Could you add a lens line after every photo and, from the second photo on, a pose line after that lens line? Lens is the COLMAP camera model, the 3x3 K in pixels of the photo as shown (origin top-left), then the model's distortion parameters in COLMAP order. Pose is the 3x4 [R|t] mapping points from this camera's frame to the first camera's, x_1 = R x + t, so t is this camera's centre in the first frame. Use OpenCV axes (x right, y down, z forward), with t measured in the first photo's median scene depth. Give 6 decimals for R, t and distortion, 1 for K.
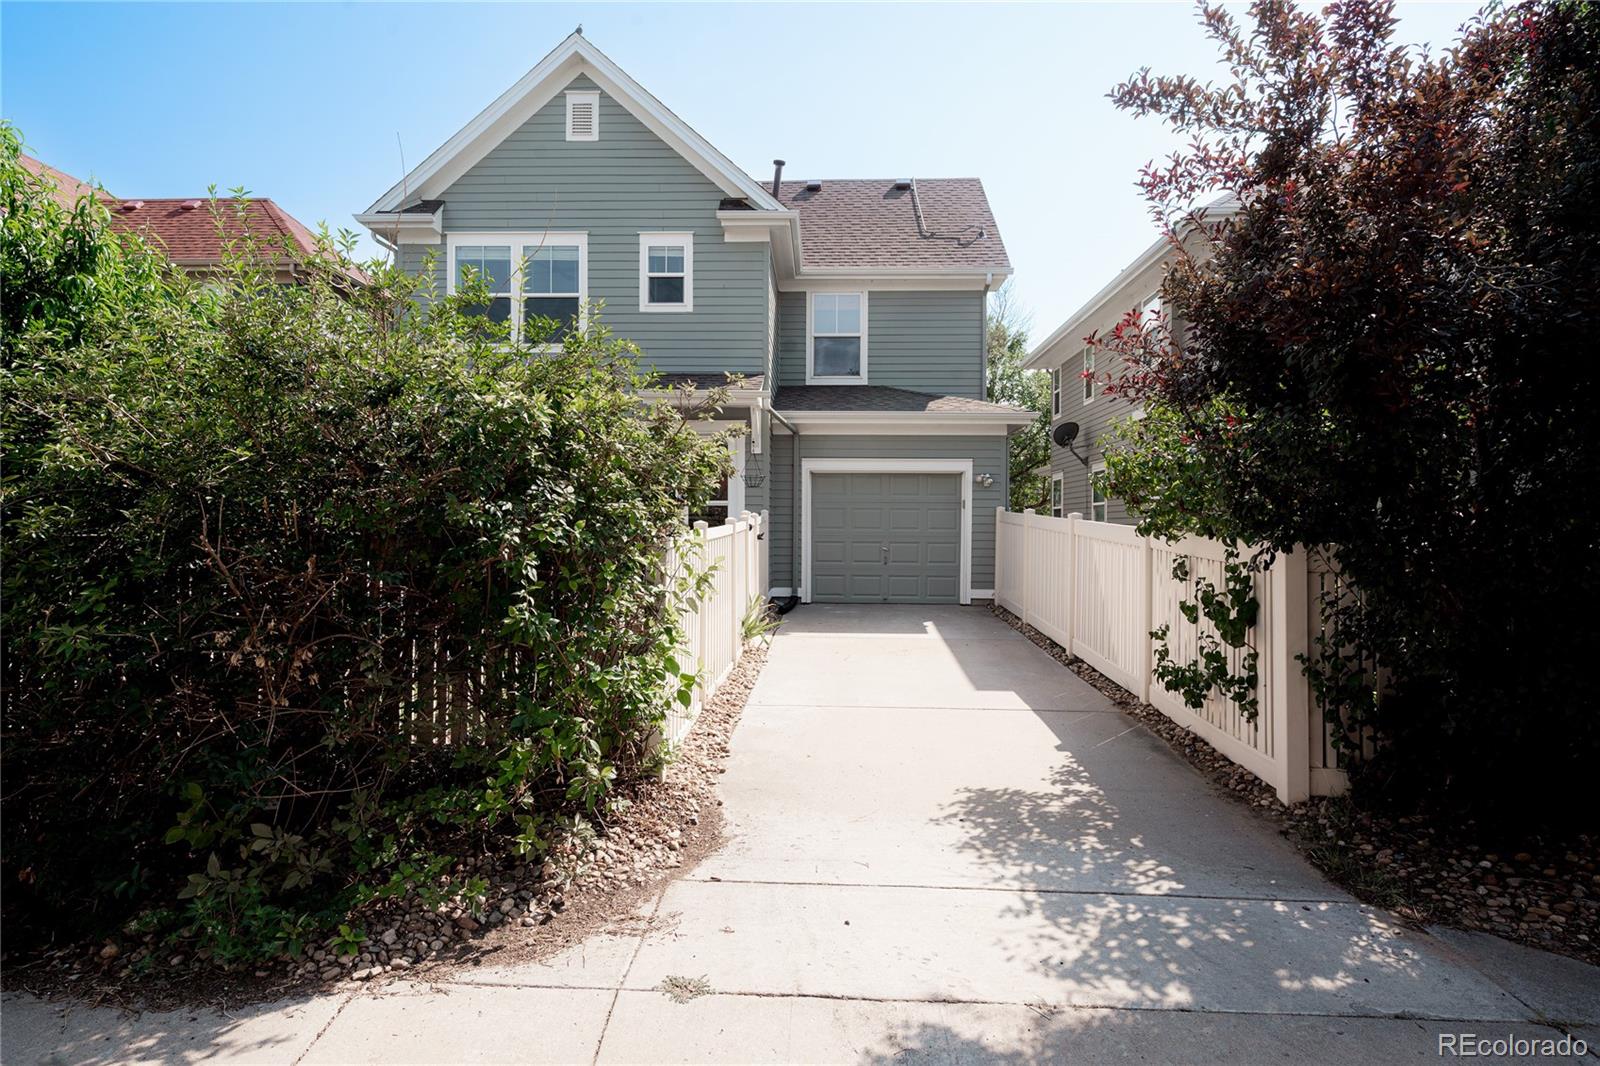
lens RADIAL K [[950.3, 0, 797.4], [0, 950.3, 515.2], [0, 0, 1]] dist [0.006249, 0.000785]
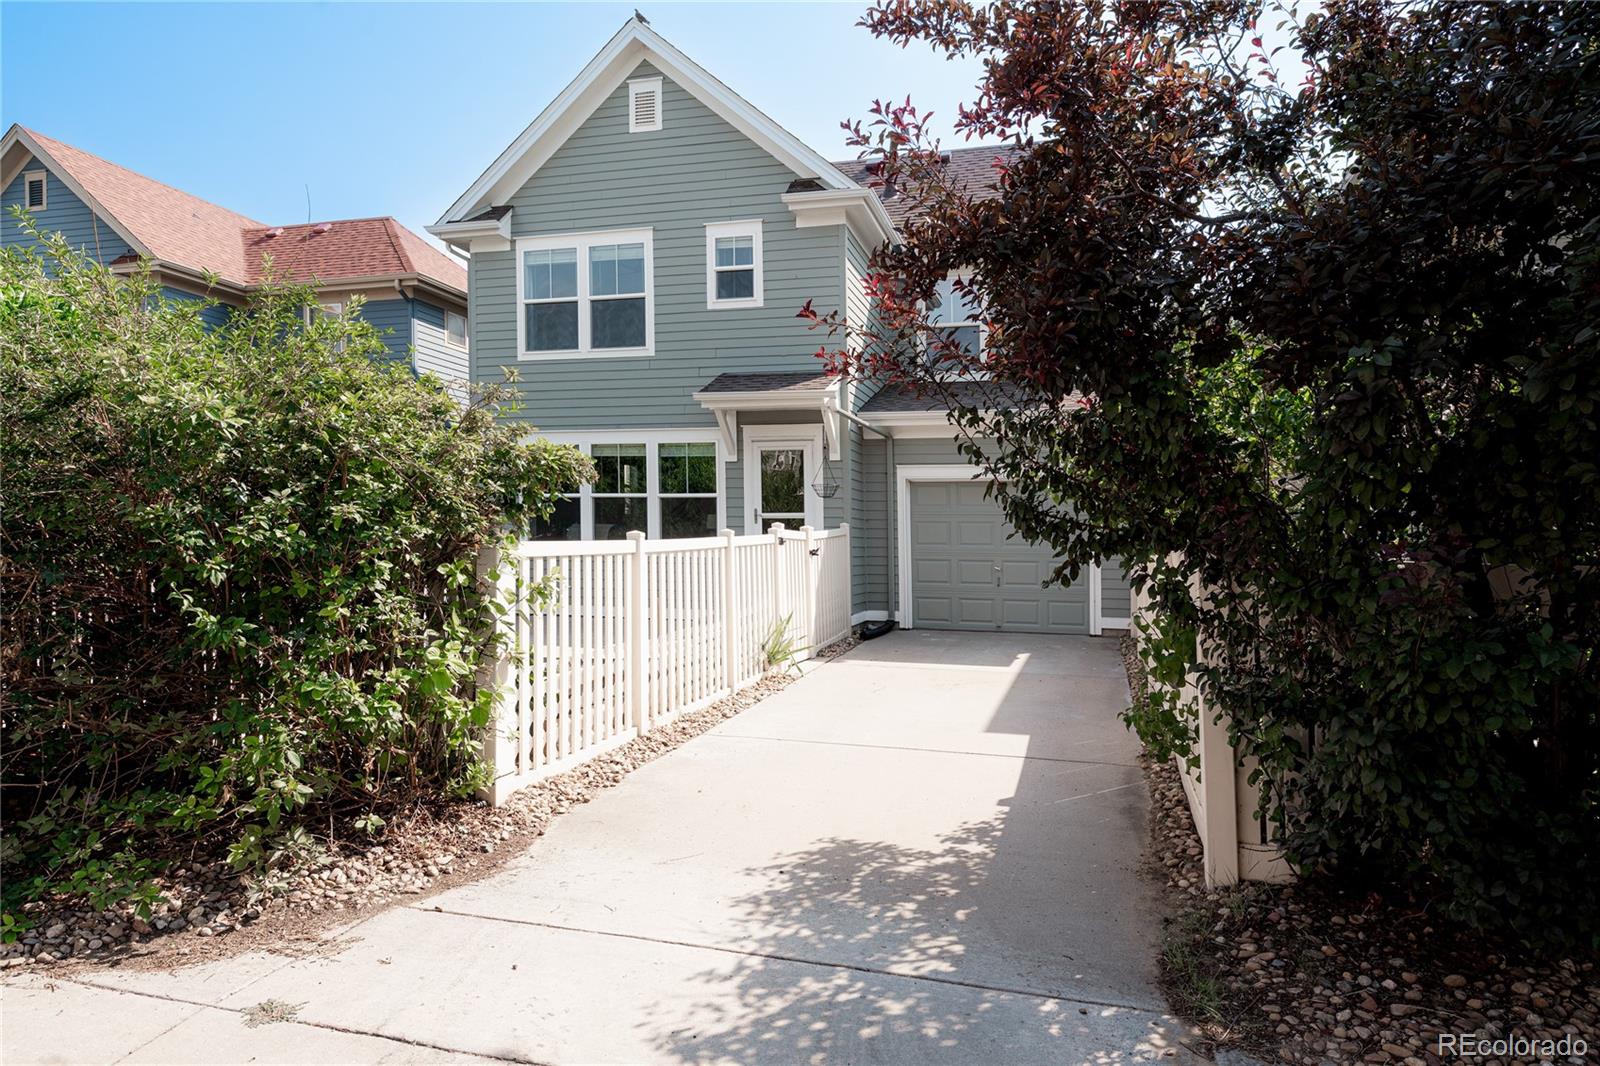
lens RADIAL K [[1052.8, 0, 798.8], [0, 1052.8, 525.7], [0, 0, 1]] dist [0.005506, 0.000752]
pose [[0.968777, 0.000517, -0.247934, 0.181112], [-0.002424, 0.999970, -0.007383, 0.004700], [0.247923, 0.007753, 0.968749, 0.029251]]
